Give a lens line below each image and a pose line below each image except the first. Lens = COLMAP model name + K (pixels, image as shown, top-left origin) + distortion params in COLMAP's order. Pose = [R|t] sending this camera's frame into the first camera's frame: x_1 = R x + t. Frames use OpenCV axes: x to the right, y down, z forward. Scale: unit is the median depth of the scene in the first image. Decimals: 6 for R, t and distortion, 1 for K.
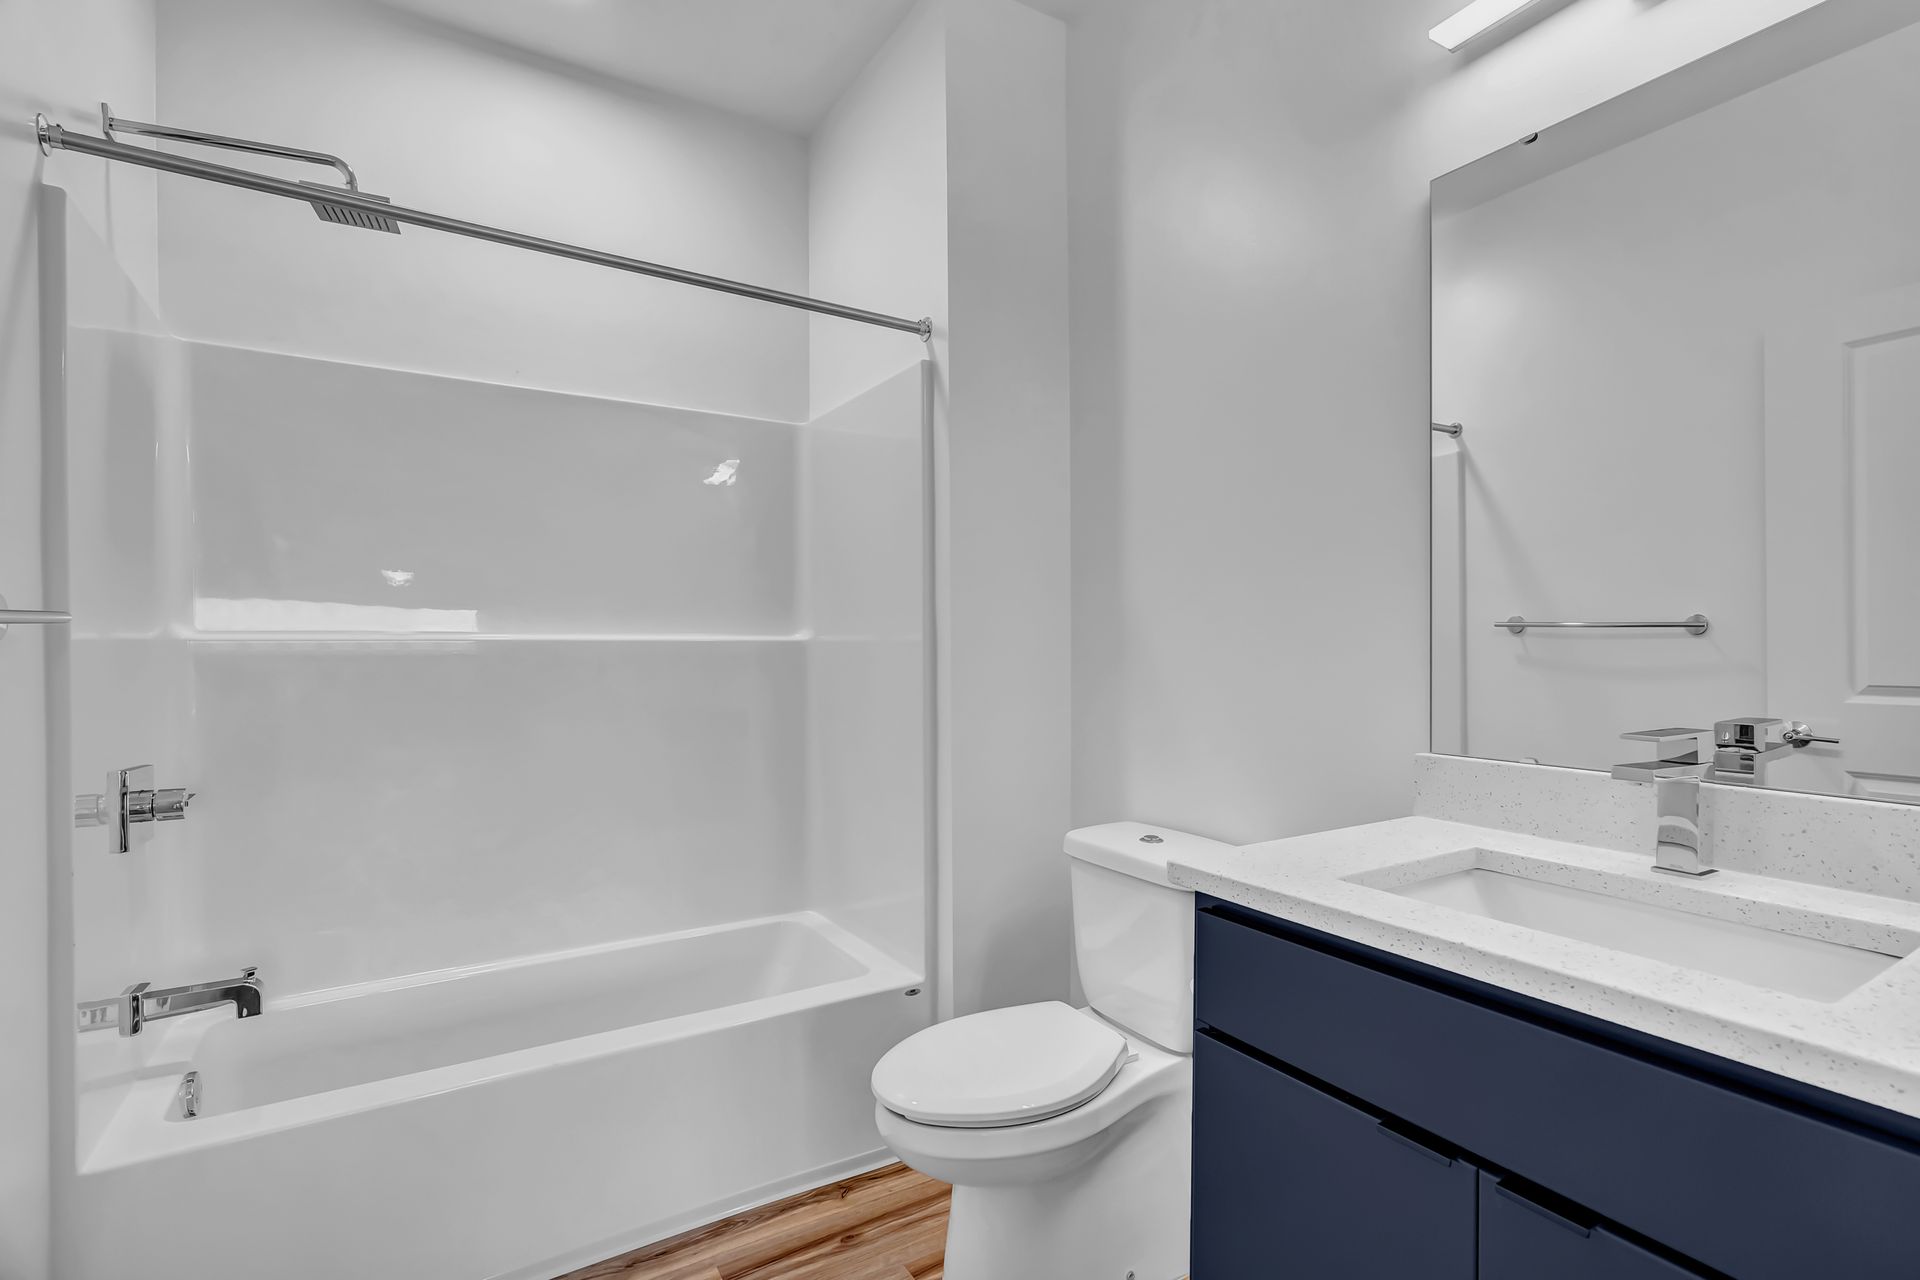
lens RADIAL K [[889.0, 0, 958.8], [0, 889.0, 676.1], [0, 0, 1]] dist [-0.000343, -0.000002]
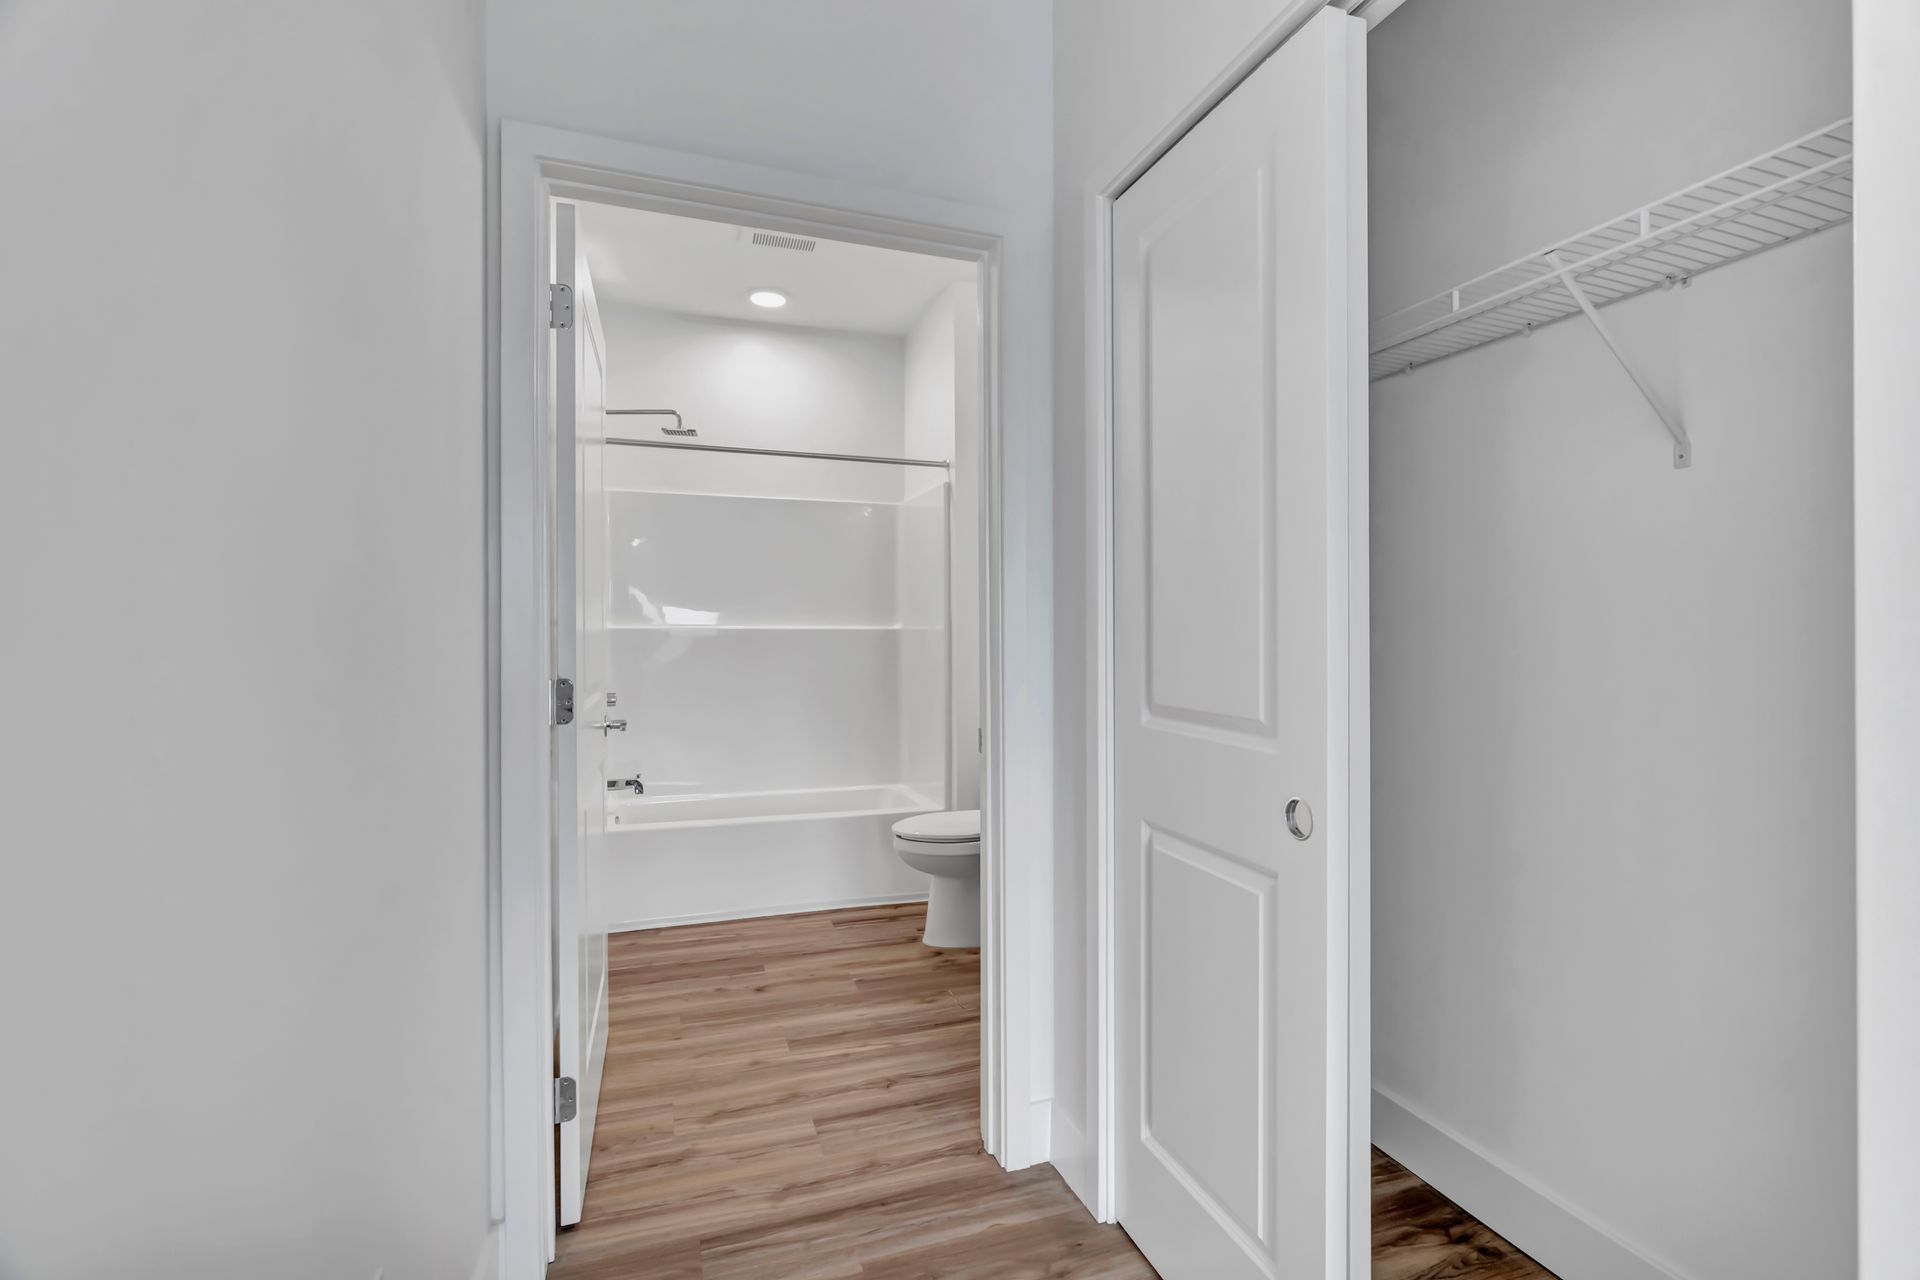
lens RADIAL K [[882.6, 0, 960.0], [0, 882.6, 640.0], [0, 0, 1]] dist [-0.000366, 0.000057]
pose [[0.976753, -0.001960, -0.214359, 0.346646], [-0.003382, 0.999693, -0.024548, 0.026132], [0.214342, 0.024702, 0.976446, -0.729012]]
